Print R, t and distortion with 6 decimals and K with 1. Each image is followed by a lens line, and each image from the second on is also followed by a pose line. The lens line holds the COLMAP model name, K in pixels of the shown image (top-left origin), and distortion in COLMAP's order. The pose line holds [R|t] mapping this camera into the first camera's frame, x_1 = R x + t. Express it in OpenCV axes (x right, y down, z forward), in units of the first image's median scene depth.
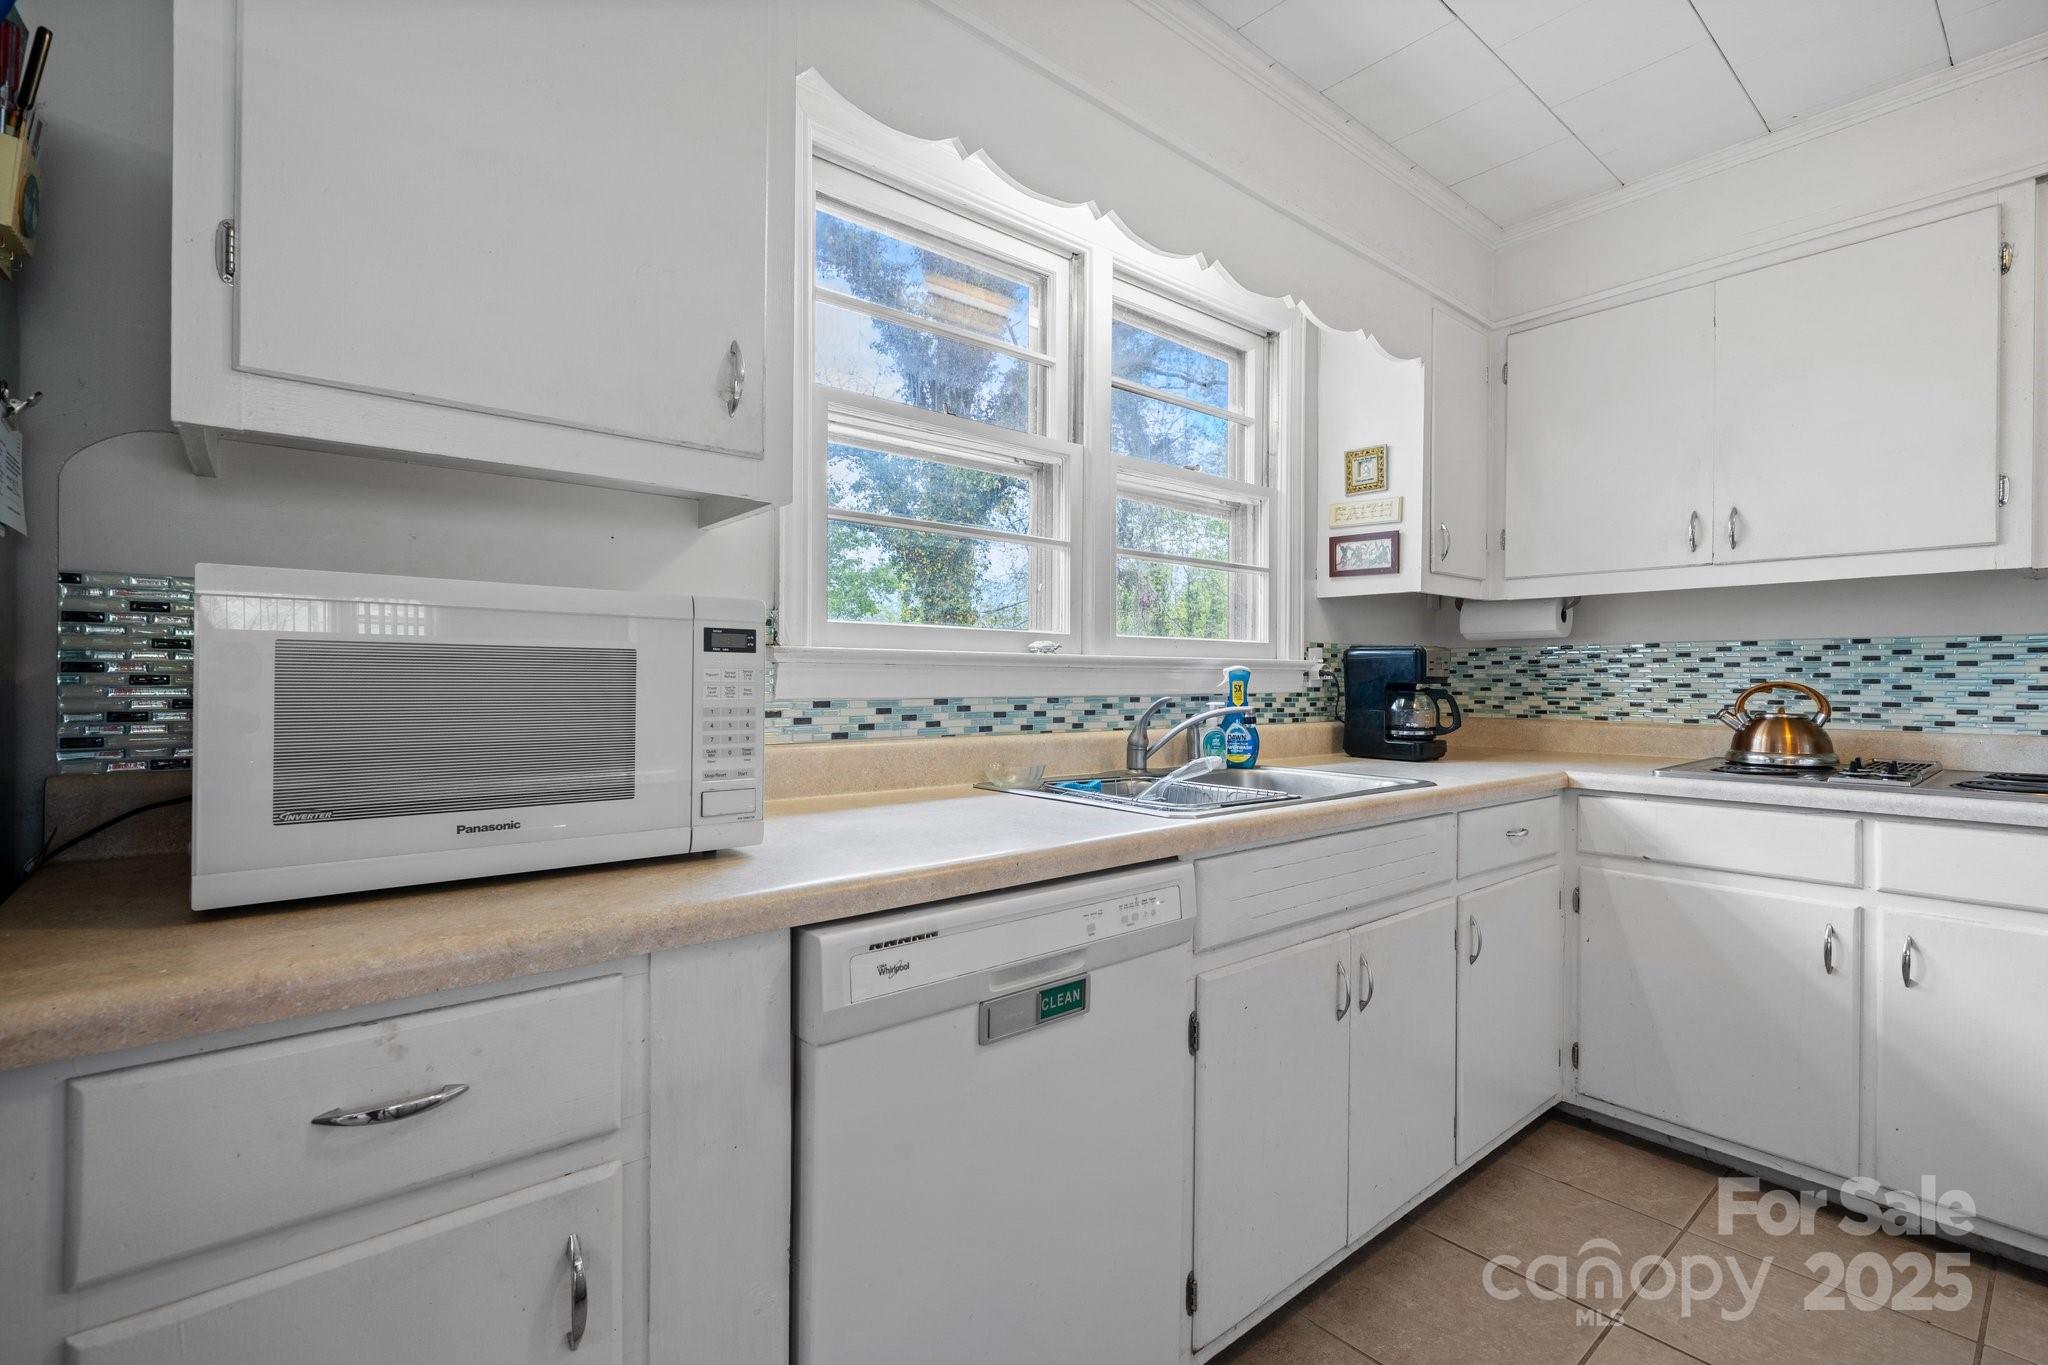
lens RADIAL K [[940.8, 0, 1060.0], [0, 940.8, 668.6], [0, 0, 1]] dist [0.000399, -0.000736]
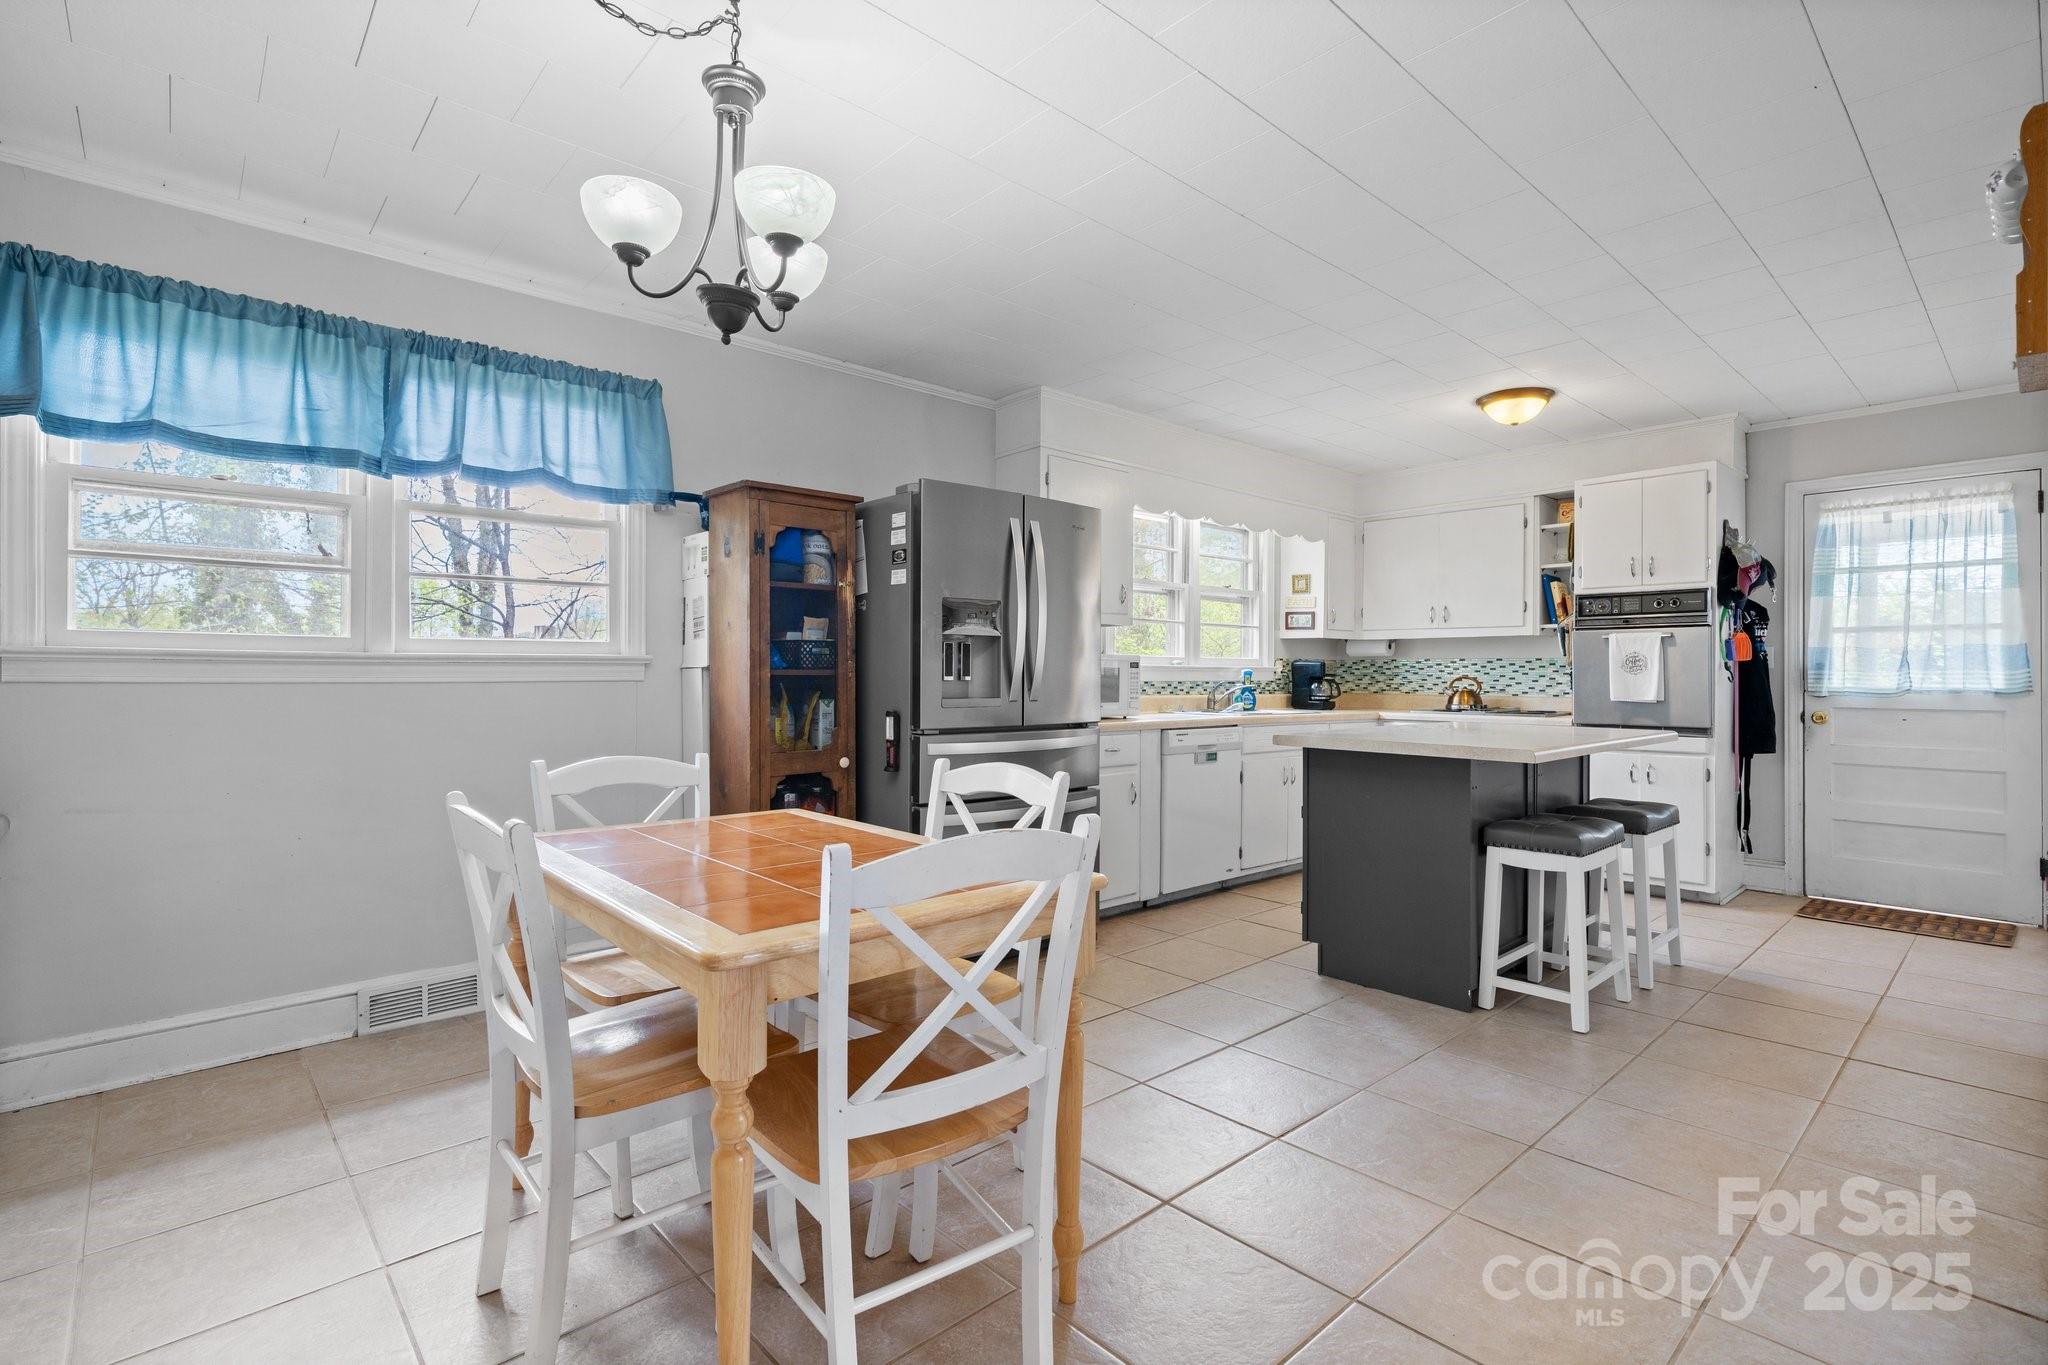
lens RADIAL K [[937.8, 0, 1040.5], [0, 937.8, 665.8], [0, 0, 1]] dist [-0.001214, 0.001379]
pose [[0.999942, 0.002329, 0.010548, -0.353385], [-0.002324, 0.999997, -0.000480, -0.008898], [-0.010549, 0.000456, 0.999944, -1.354577]]
